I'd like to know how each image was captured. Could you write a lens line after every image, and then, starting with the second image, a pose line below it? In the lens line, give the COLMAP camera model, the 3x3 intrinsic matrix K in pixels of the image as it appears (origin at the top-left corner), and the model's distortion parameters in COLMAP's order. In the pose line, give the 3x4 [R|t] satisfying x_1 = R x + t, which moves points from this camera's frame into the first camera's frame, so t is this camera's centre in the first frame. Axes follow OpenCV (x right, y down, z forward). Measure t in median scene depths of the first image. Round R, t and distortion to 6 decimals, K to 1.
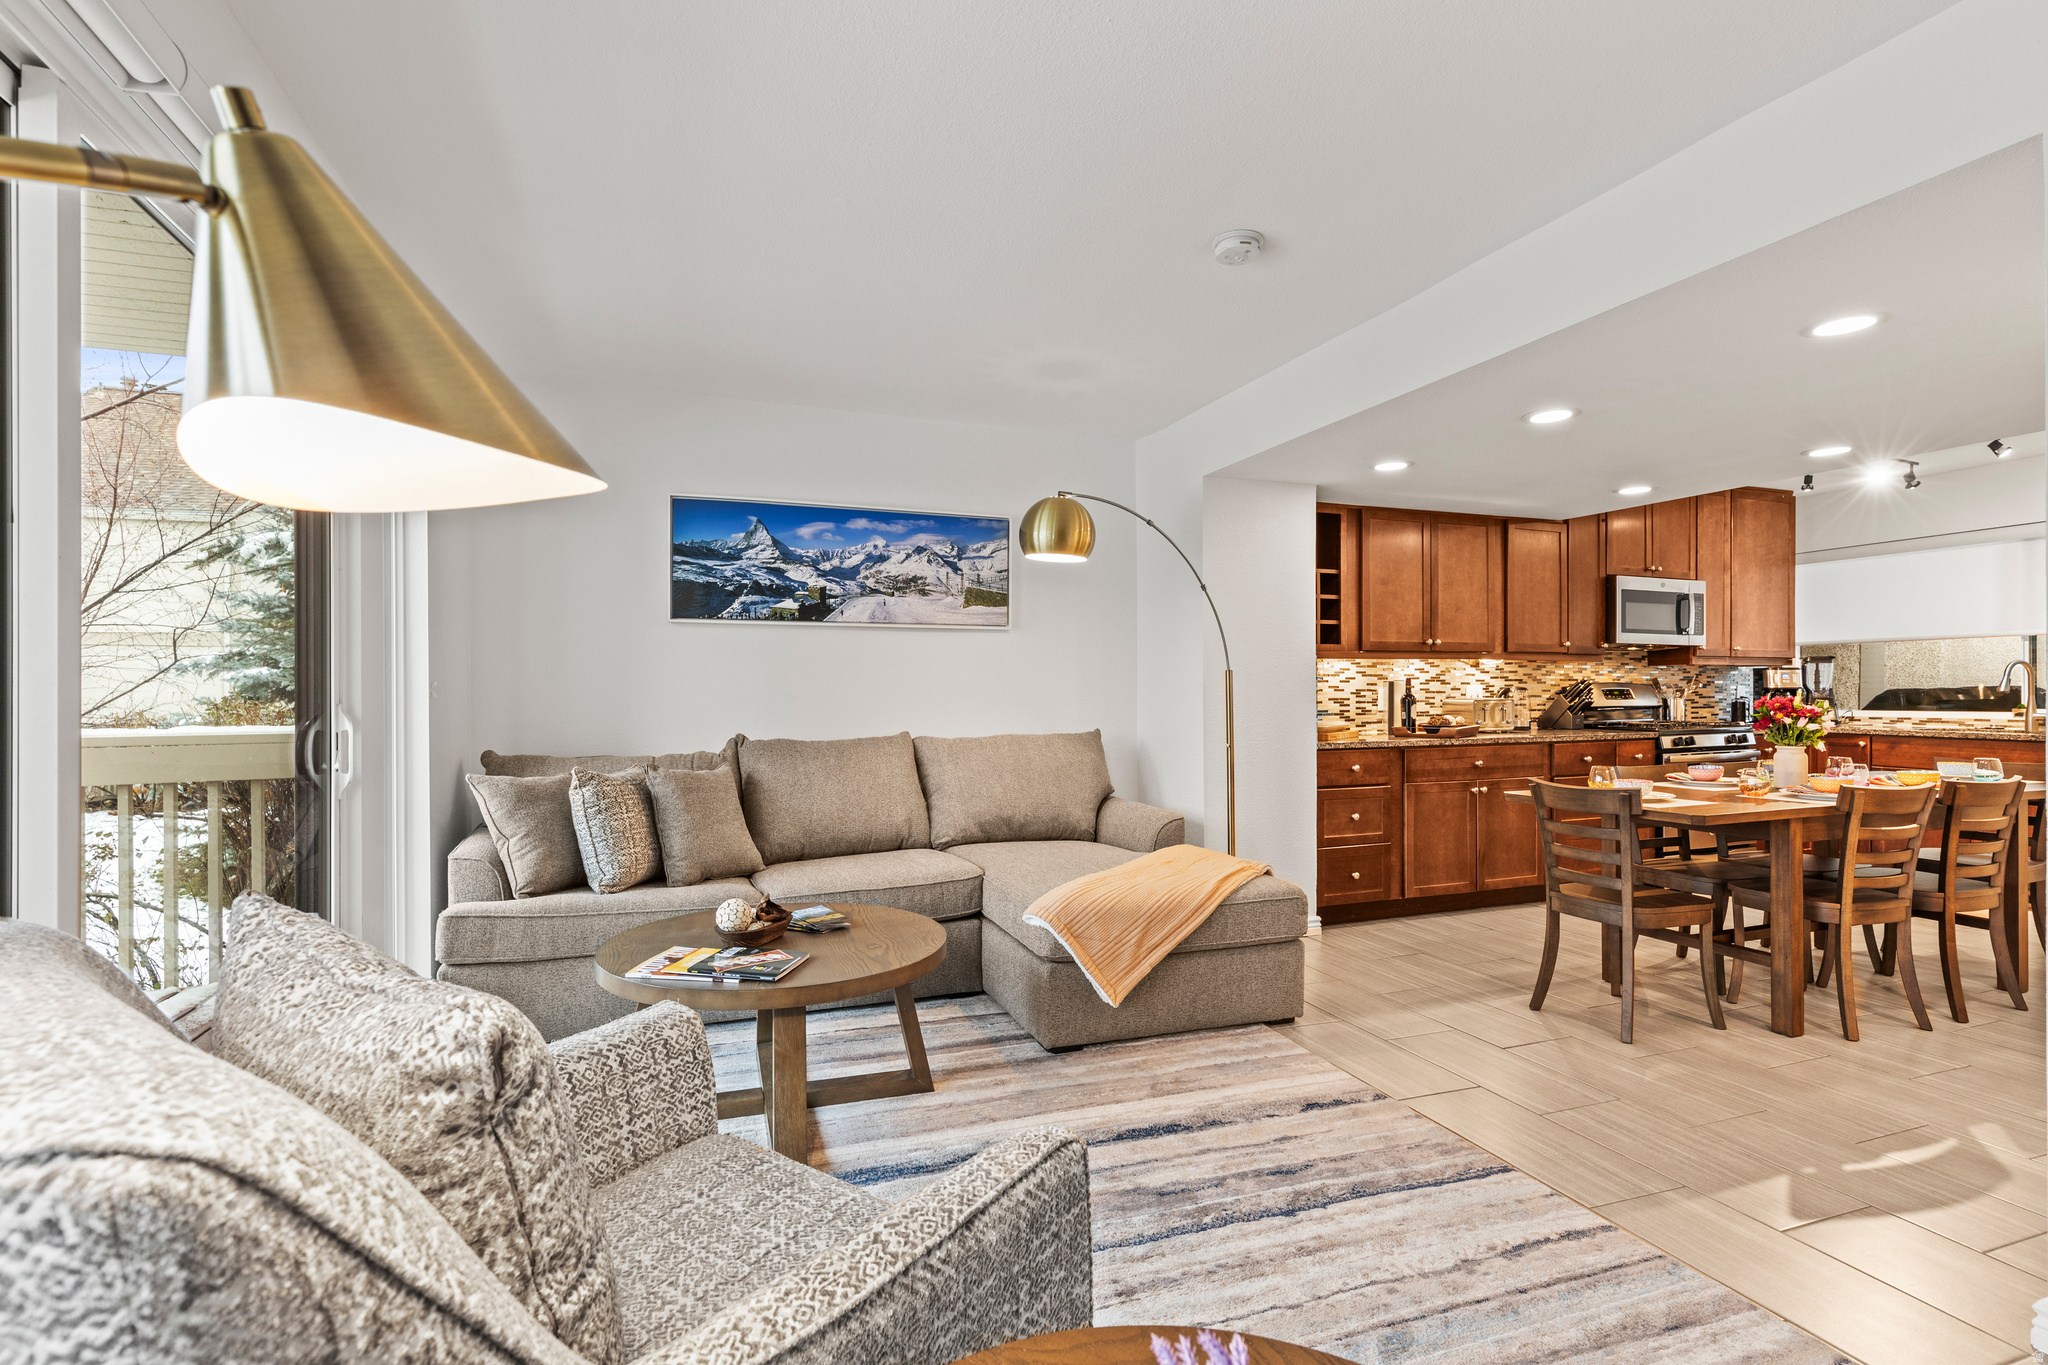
lens RADIAL K [[949.6, 0, 1026.3], [0, 949.6, 699.6], [0, 0, 1]] dist [0.002189, 0.000403]
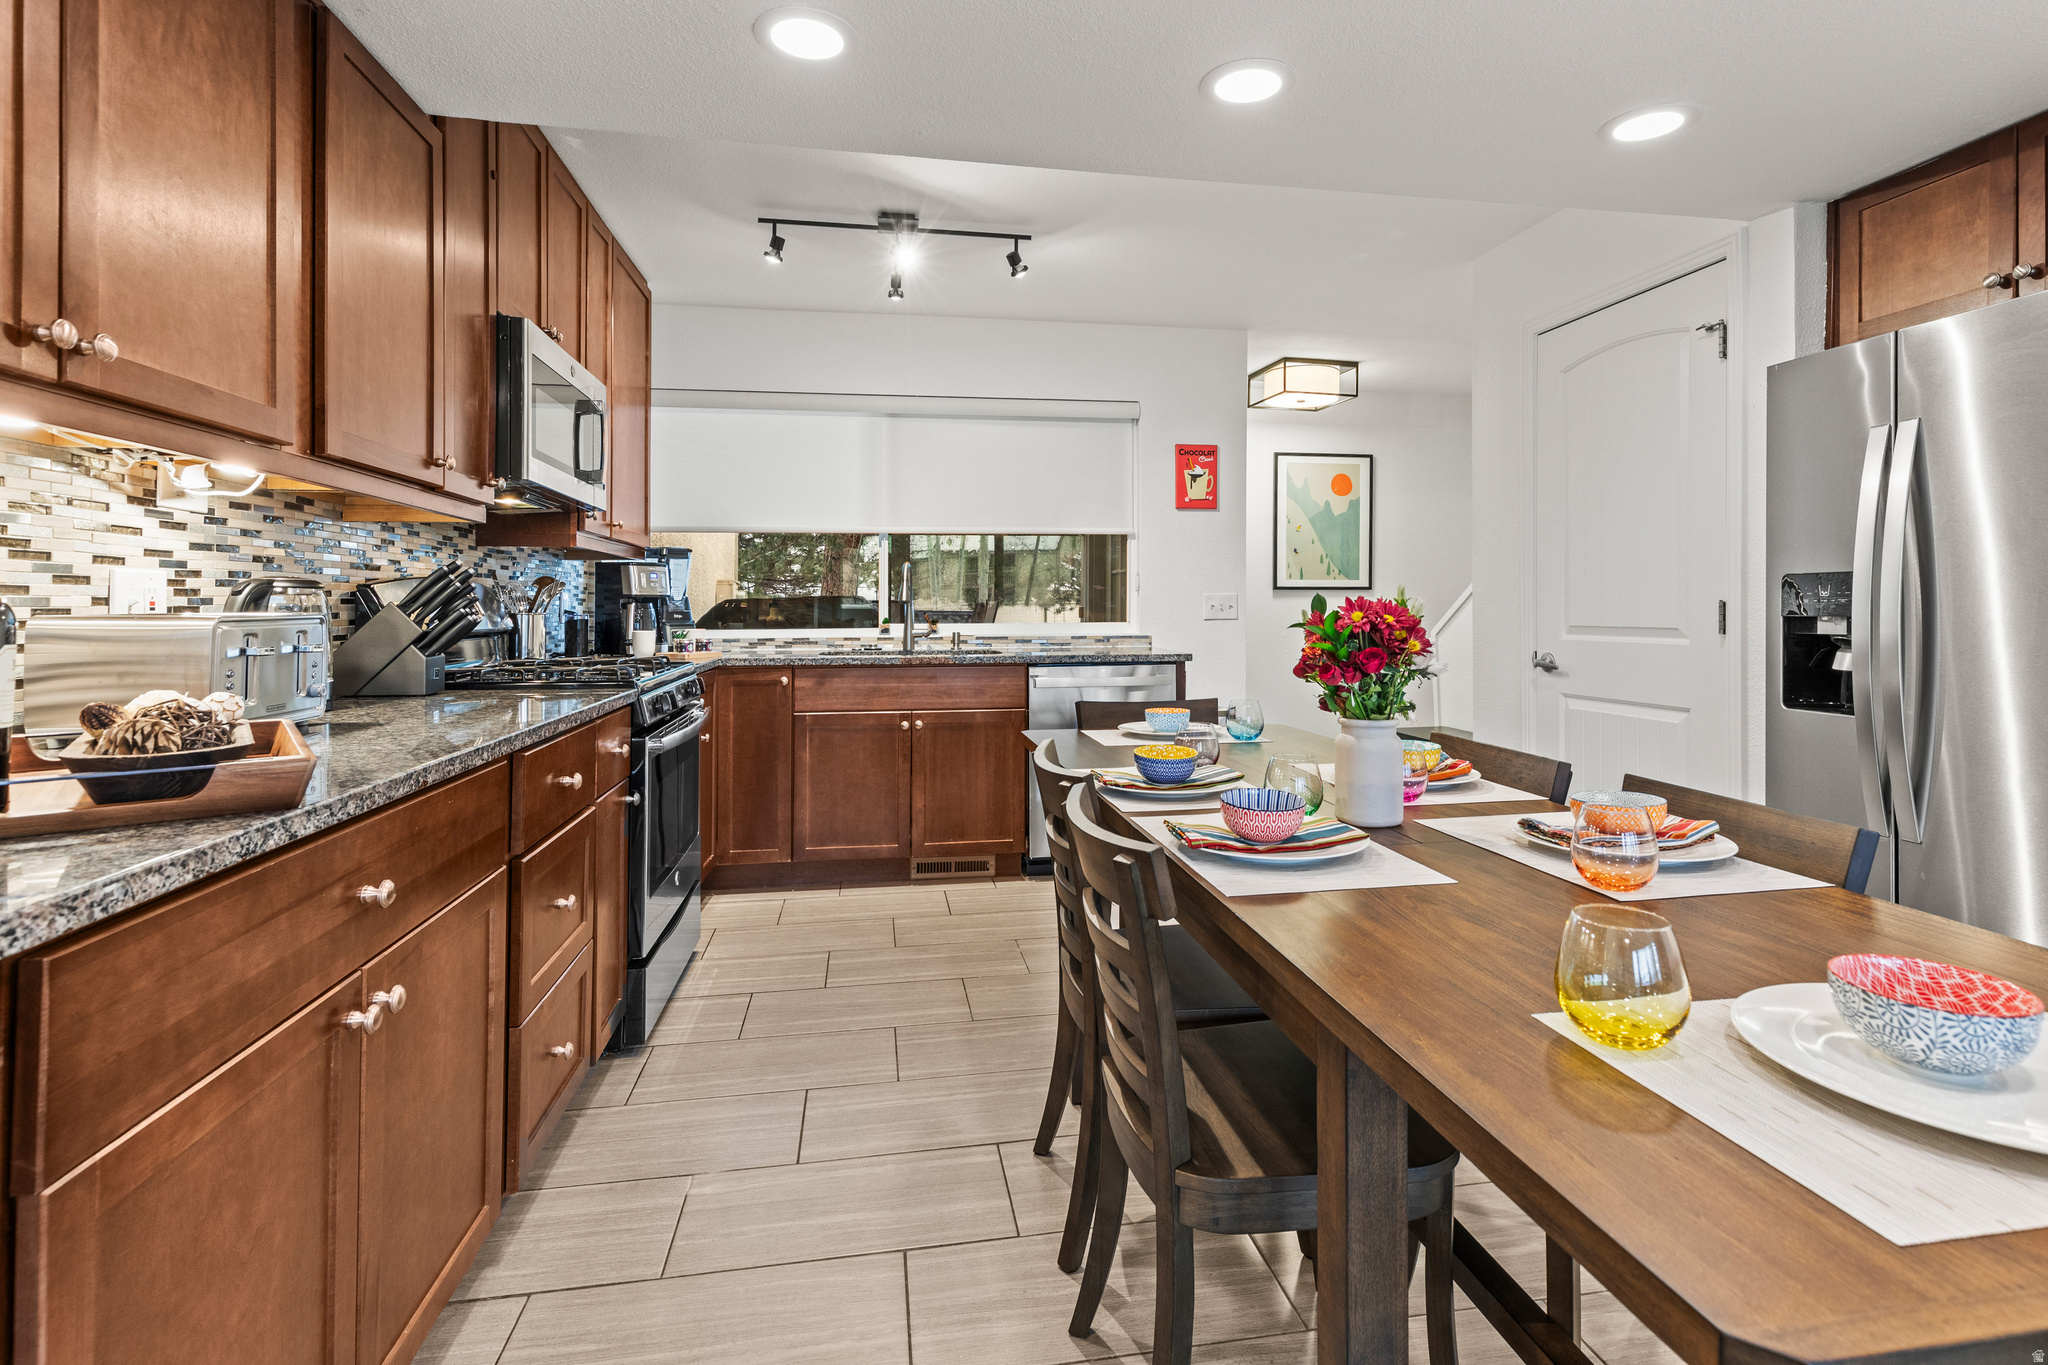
lens RADIAL K [[991.8, 0, 1039.6], [0, 991.8, 596.0], [0, 0, 1]] dist [0.004328, 0.000376]
pose [[0.180213, 0.013525, 0.983535, 0.239501], [0.010831, 0.999818, -0.015734, 0.000732], [-0.983568, 0.013488, 0.180034, 0.713980]]
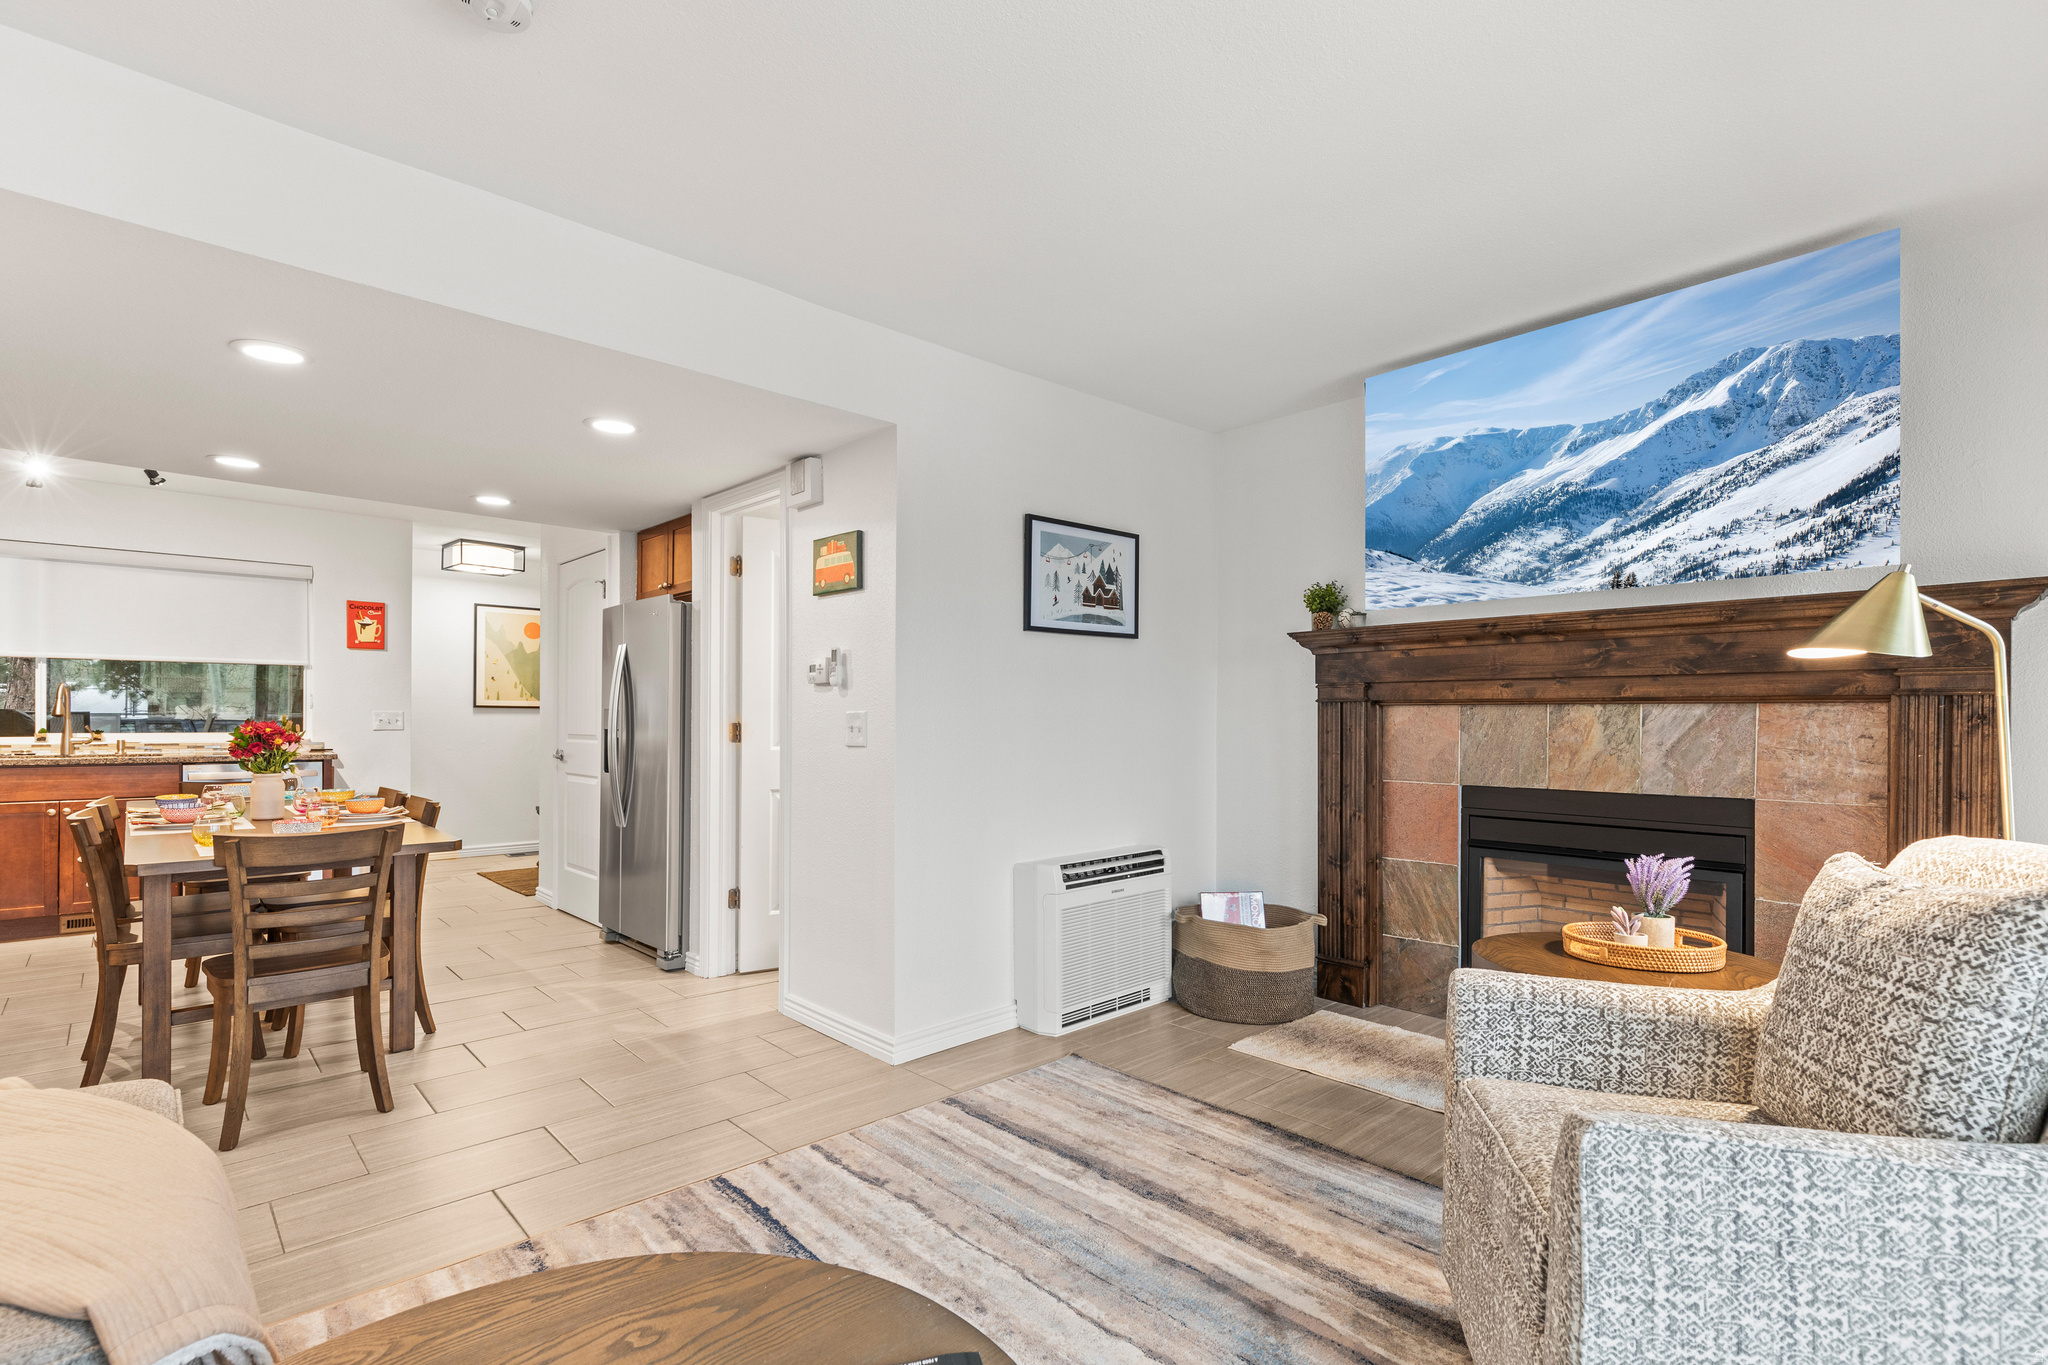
lens RADIAL K [[956.1, 0, 1023.5], [0, 956.1, 718.4], [0, 0, 1]] dist [0.004990, -0.000193]
pose [[-0.389784, 0.001459, 0.920905, -0.241015], [0.003596, 0.999994, -0.000062, -0.001698], [-0.920899, 0.003287, -0.389786, 0.458425]]
